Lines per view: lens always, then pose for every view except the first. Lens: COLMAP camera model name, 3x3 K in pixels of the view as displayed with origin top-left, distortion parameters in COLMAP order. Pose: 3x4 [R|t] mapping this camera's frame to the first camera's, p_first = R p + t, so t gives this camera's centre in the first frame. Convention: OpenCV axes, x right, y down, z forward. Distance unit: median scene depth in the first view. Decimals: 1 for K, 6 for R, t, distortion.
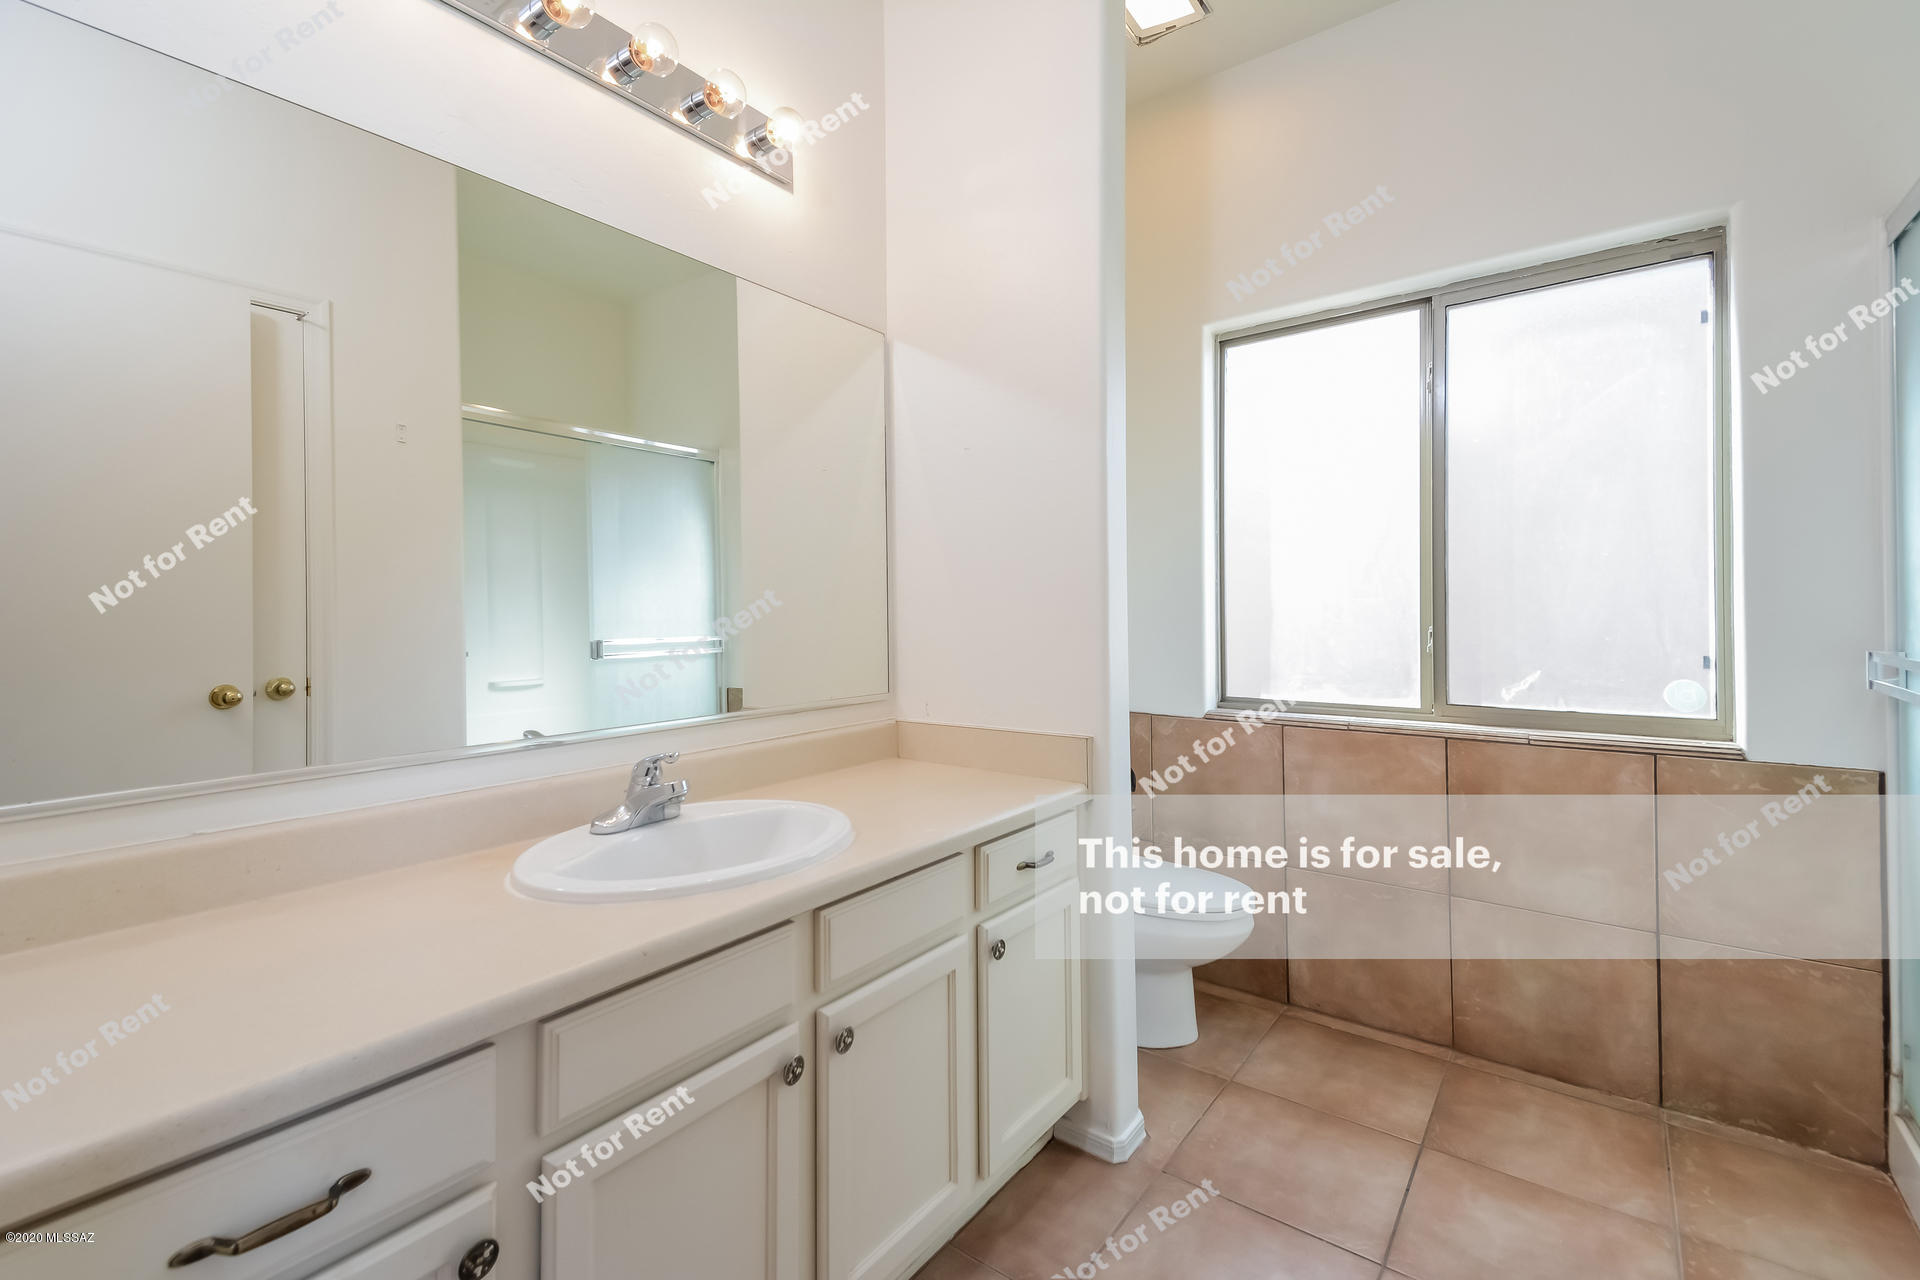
lens RADIAL K [[844.9, 0, 962.1], [0, 844.9, 631.5], [0, 0, 1]] dist [0.000863, -0.000296]
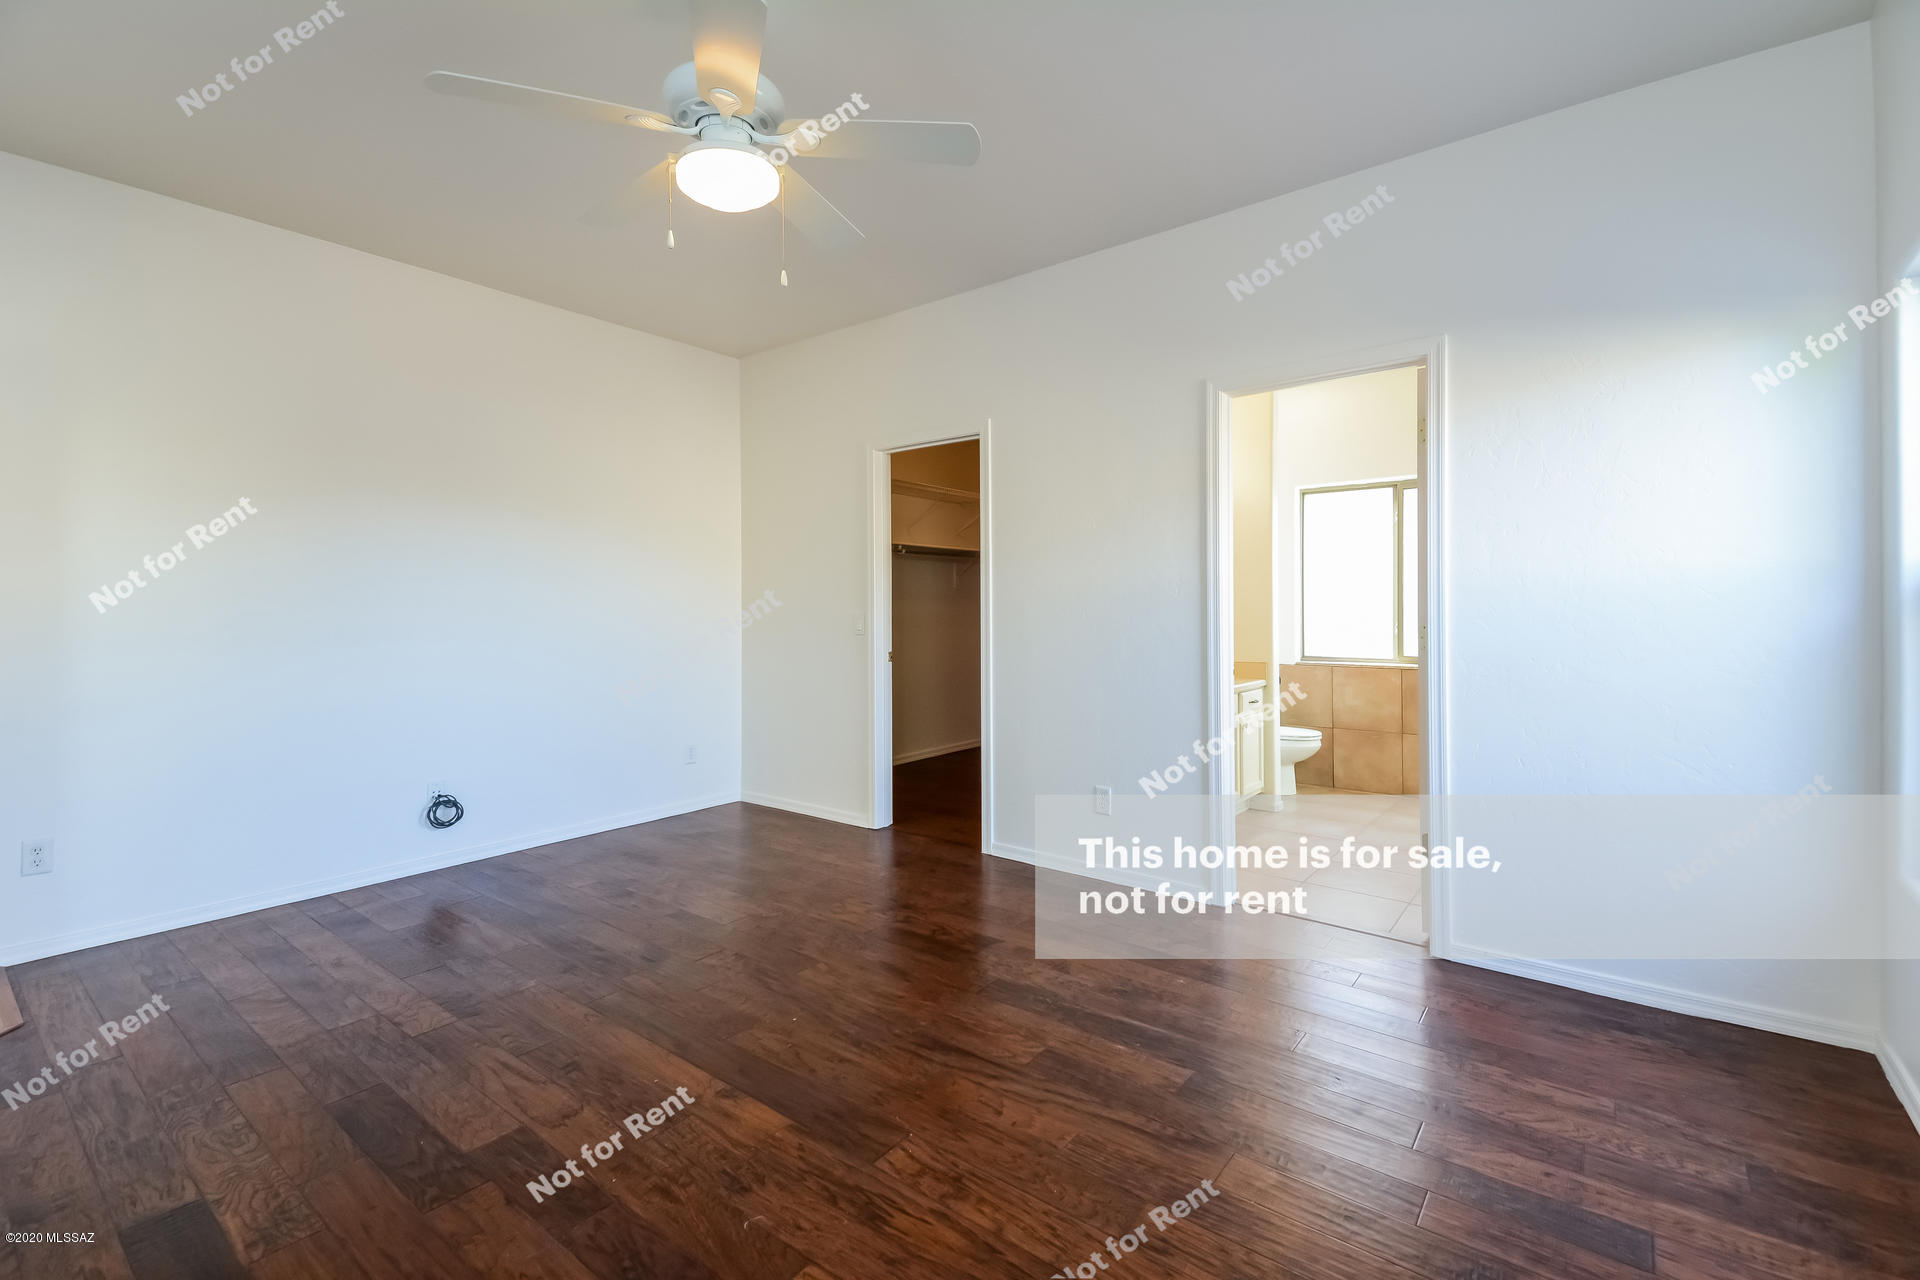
lens RADIAL K [[844.9, 0, 956.1], [0, 844.9, 626.6], [0, 0, 1]] dist [0.000863, -0.000296]
pose [[0.999936, 0.005005, -0.010161, -0.649216], [-0.005021, 0.999986, -0.001537, 0.011401], [0.010153, 0.001587, 0.999947, -1.367662]]
